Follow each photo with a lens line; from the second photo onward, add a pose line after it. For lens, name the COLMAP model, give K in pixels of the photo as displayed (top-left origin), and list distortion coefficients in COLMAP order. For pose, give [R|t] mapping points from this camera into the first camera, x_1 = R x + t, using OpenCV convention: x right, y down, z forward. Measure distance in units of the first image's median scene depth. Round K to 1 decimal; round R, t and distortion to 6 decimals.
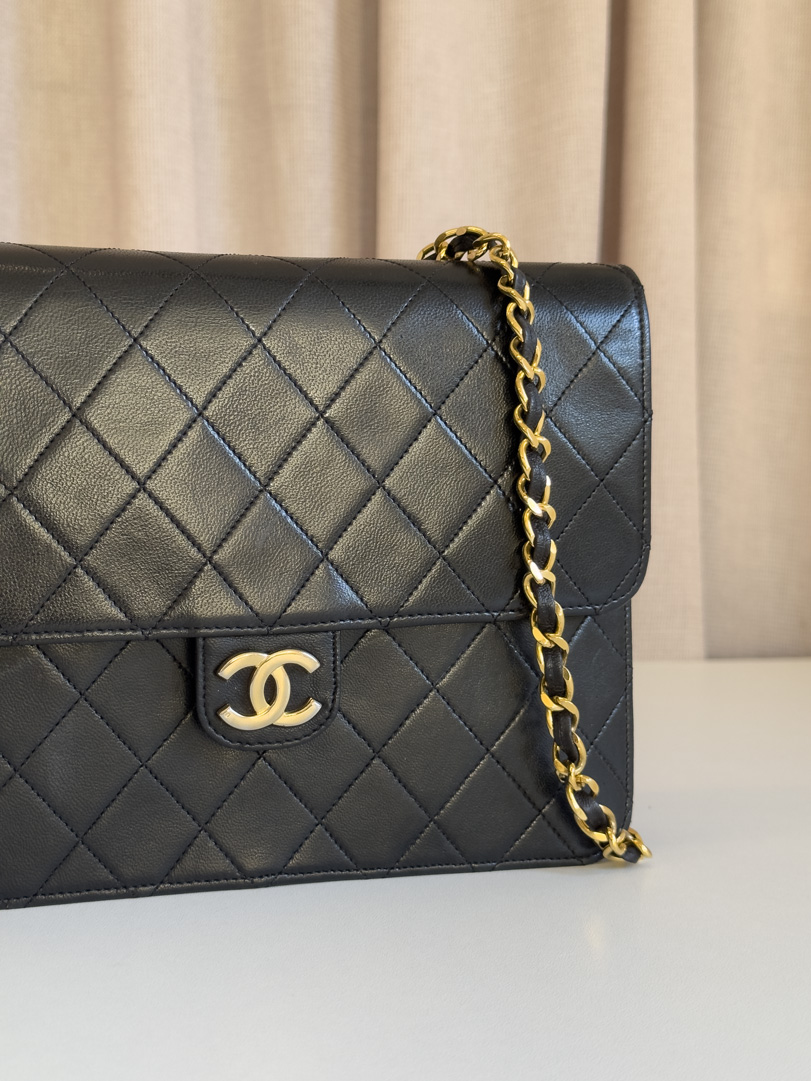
lens RADIAL K [[1497.2, 0, 405.5], [0, 1497.2, 540.5], [0, 0, 1]] dist [0.036972, 0.019548]
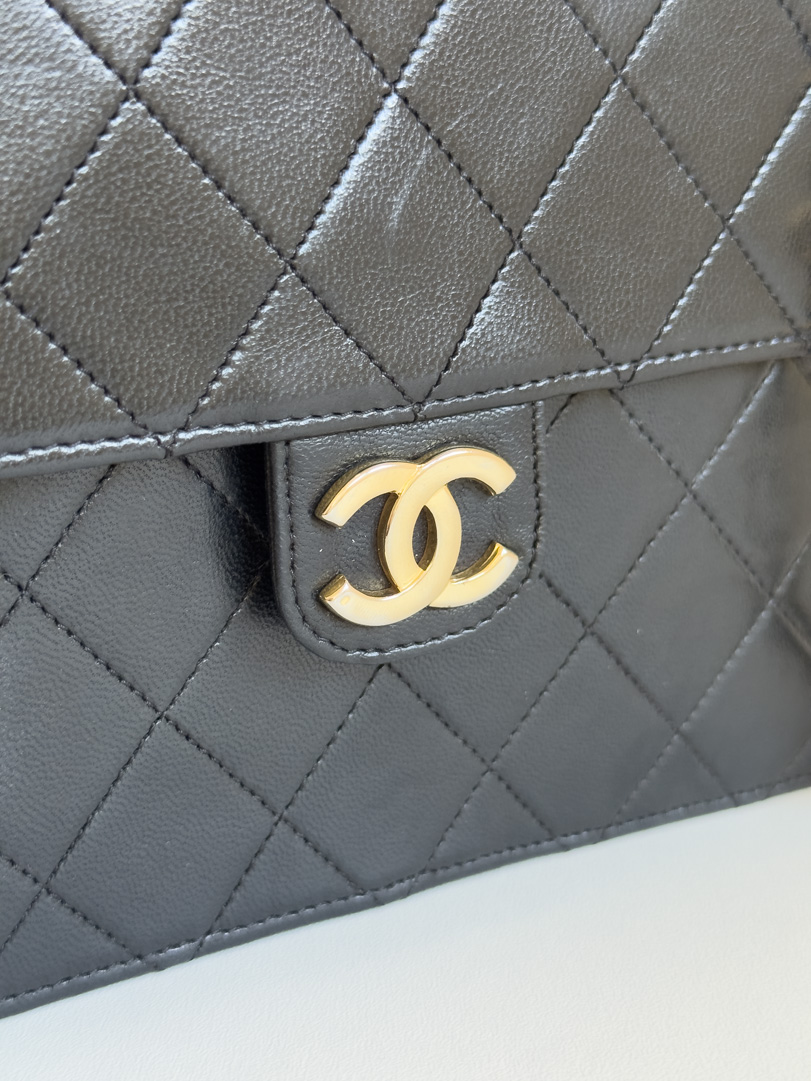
lens RADIAL K [[1497.2, 0, 405.5], [0, 1497.2, 540.5], [0, 0, 1]] dist [0.036972, 0.019548]
pose [[0.978218, -0.091193, 0.186474, -0.174703], [0.053038, 0.978317, 0.200206, 0.006094], [-0.200688, -0.185955, 0.961845, 0.522118]]
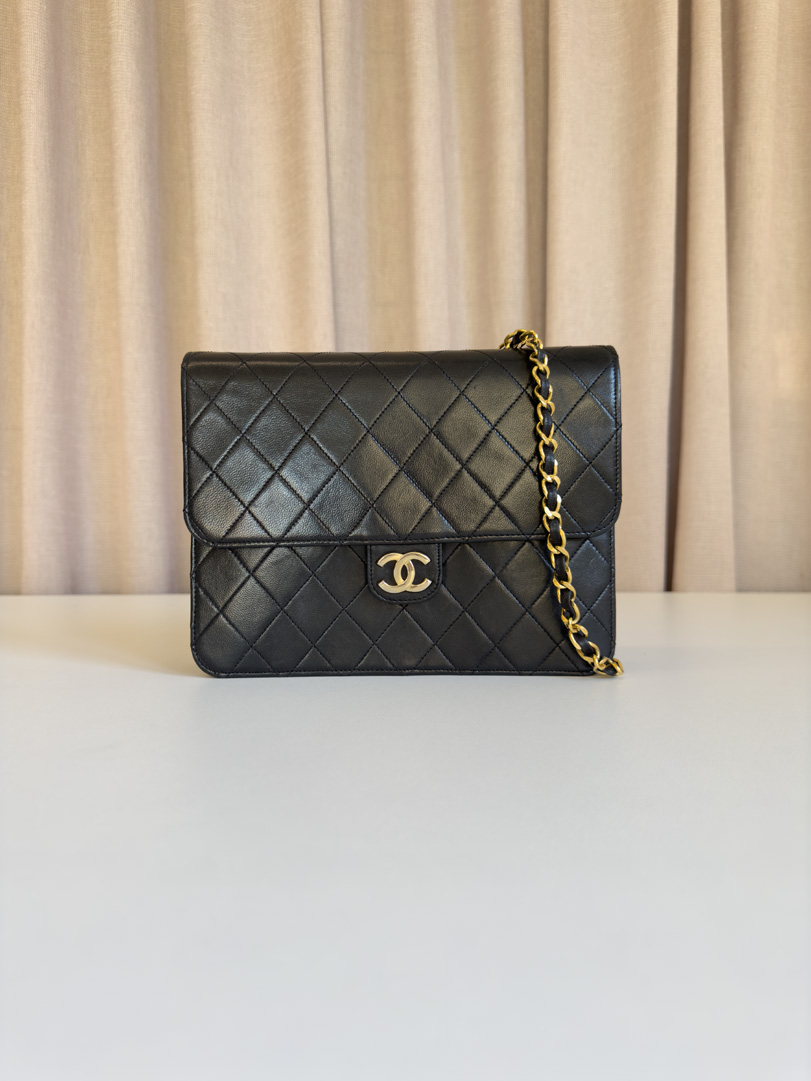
lens RADIAL K [[742.8, 0, 405.5], [0, 742.8, 540.5], [0, 0, 1]] dist [0.160195, -0.401603]
pose [[0.960930, -0.000112, -0.276793, 0.169973], [-0.002017, 0.999971, -0.007407, 0.061711], [0.276786, 0.007676, 0.960901, 0.066894]]
